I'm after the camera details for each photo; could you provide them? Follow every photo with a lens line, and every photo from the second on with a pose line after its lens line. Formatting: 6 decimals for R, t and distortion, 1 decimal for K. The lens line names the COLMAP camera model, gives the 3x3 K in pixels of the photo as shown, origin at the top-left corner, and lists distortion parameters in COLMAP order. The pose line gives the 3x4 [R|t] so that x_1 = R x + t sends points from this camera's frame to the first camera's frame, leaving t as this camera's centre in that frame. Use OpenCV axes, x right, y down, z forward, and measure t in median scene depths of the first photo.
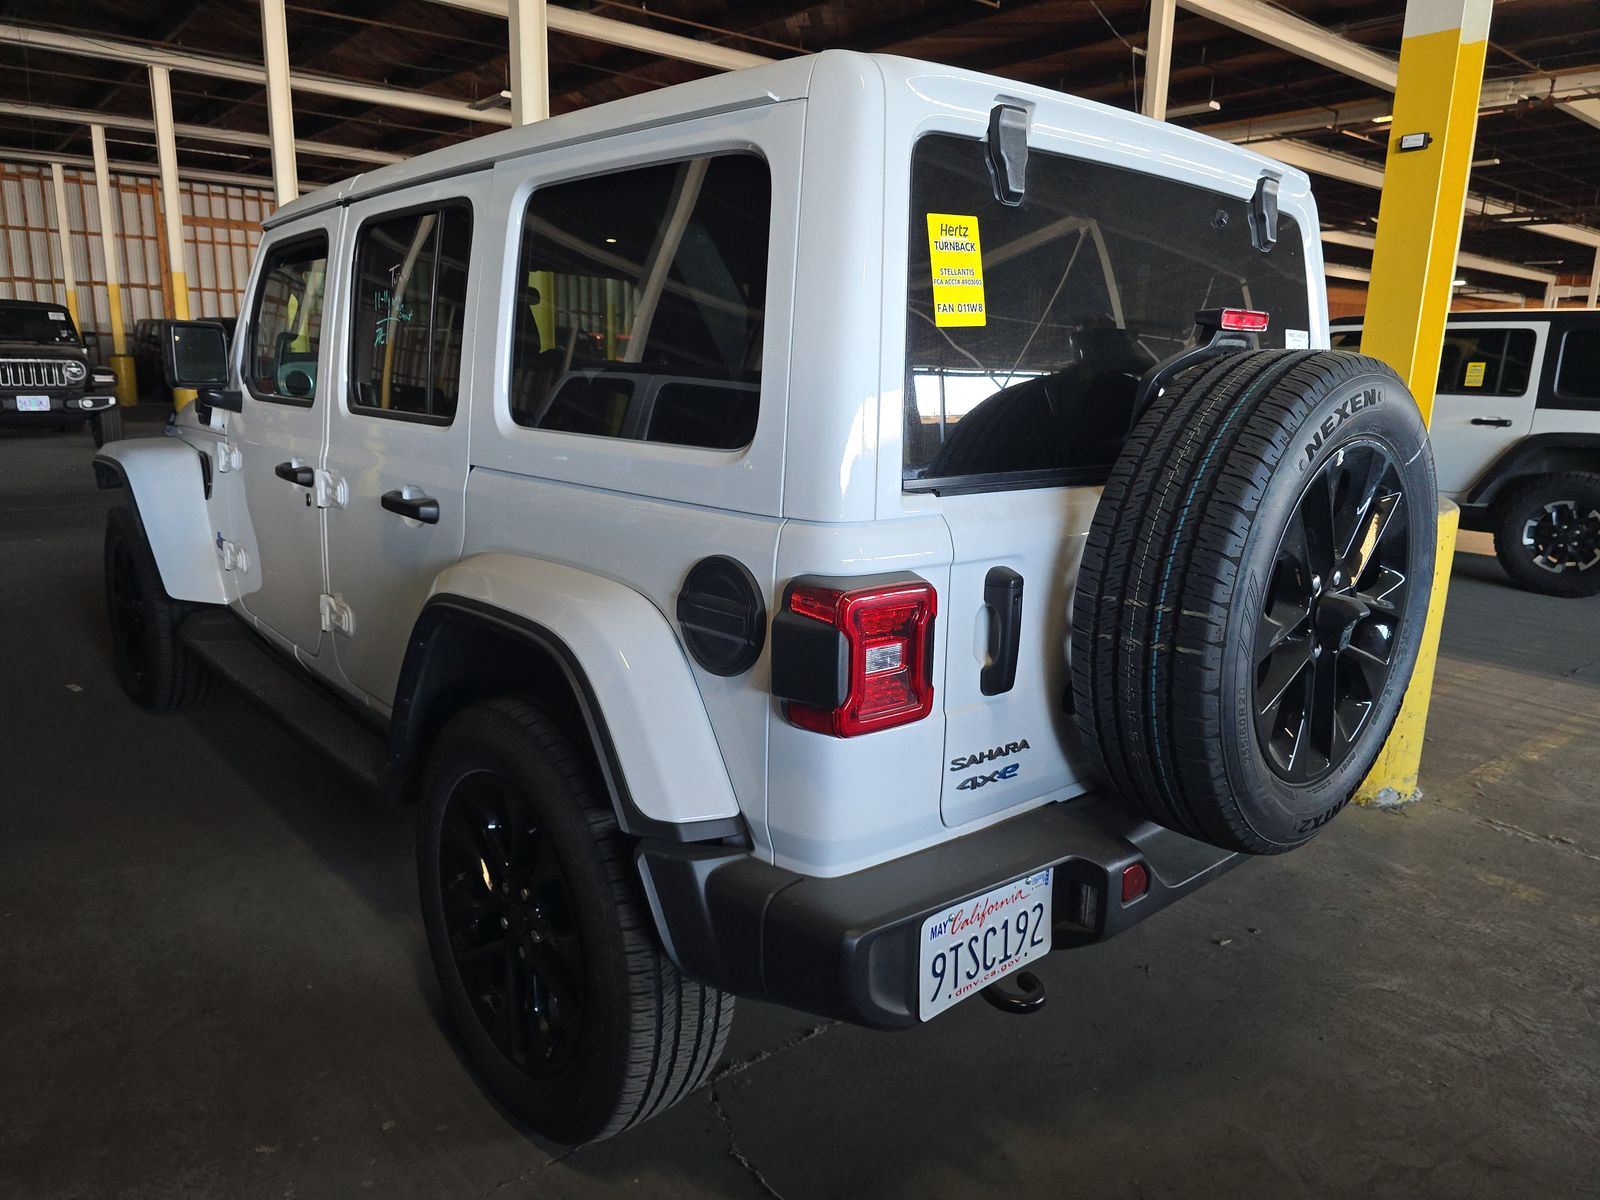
lens RADIAL K [[1091.7, 0, 792.3], [0, 1091.7, 600.1], [0, 0, 1]] dist [0.004096, -0.000613]
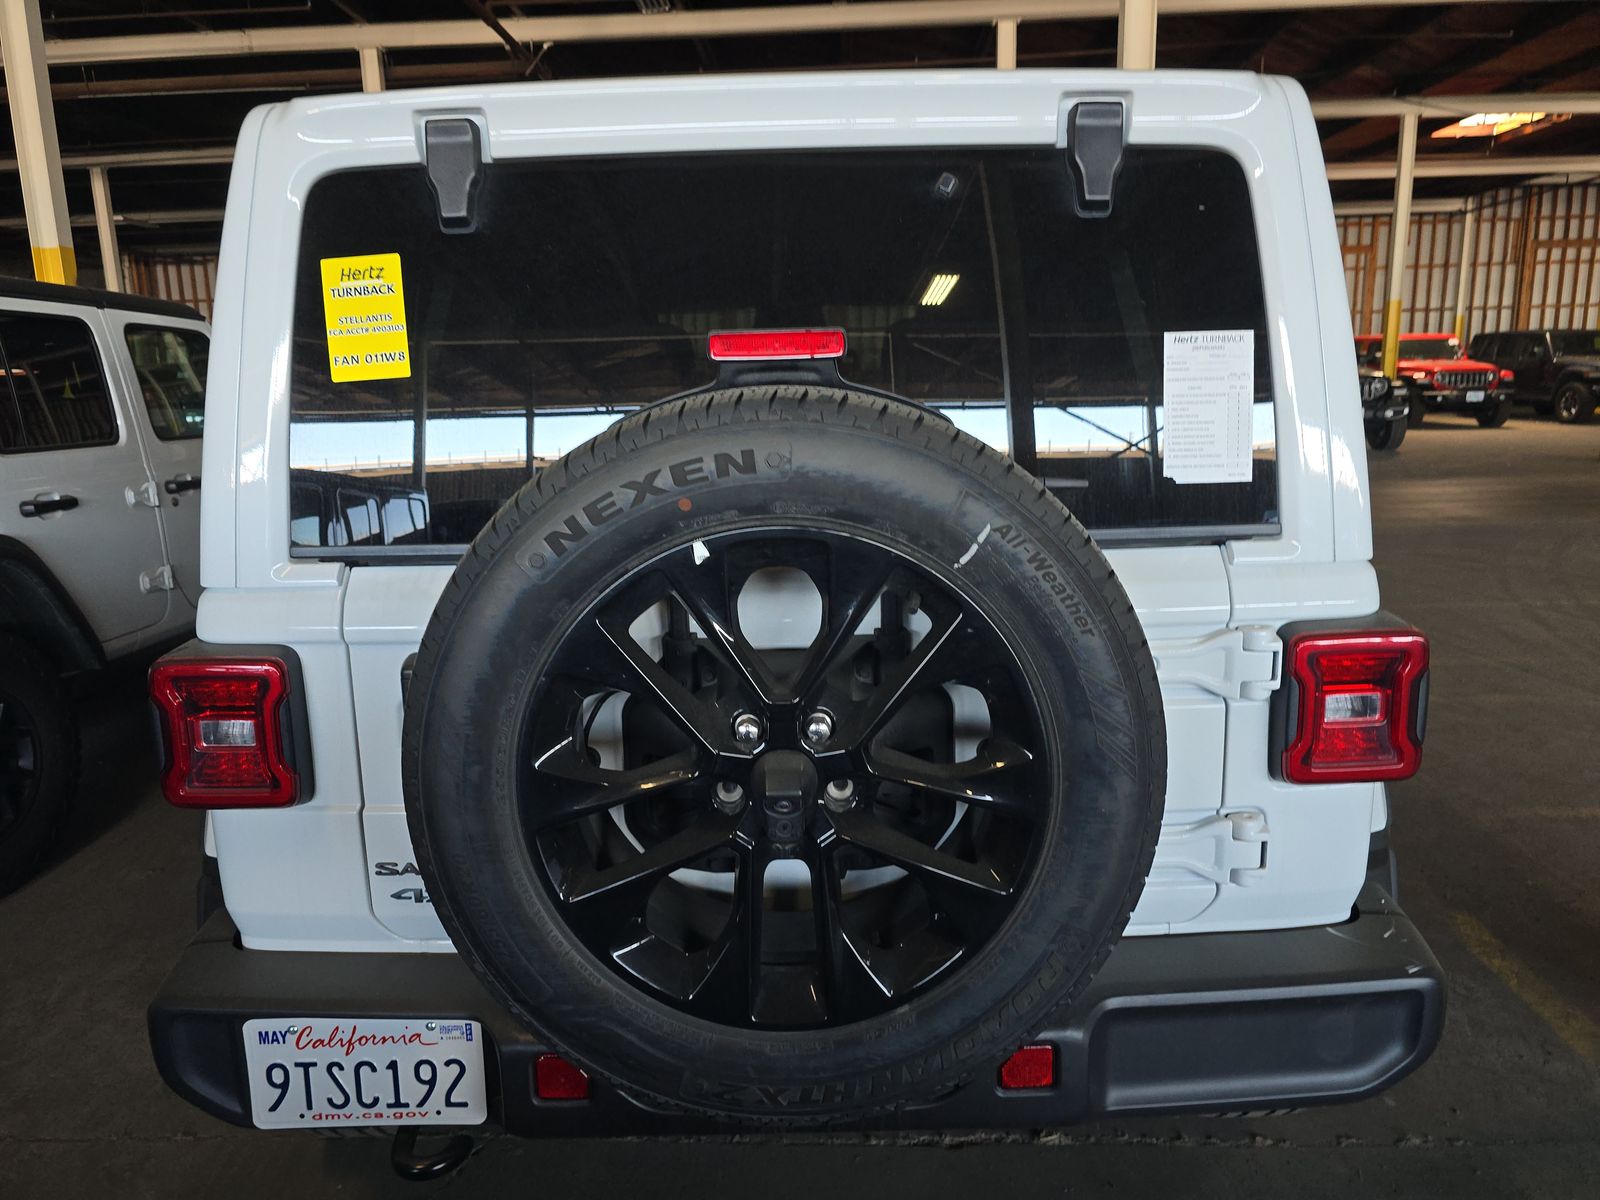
lens RADIAL K [[1091.7, 0, 792.3], [0, 1091.7, 600.1], [0, 0, 1]] dist [0.004096, -0.000613]
pose [[0.754274, 0.091867, -0.650101, 0.995984], [-0.102067, 0.994532, 0.022117, -0.124879], [0.648578, 0.049672, 0.759526, 0.548142]]
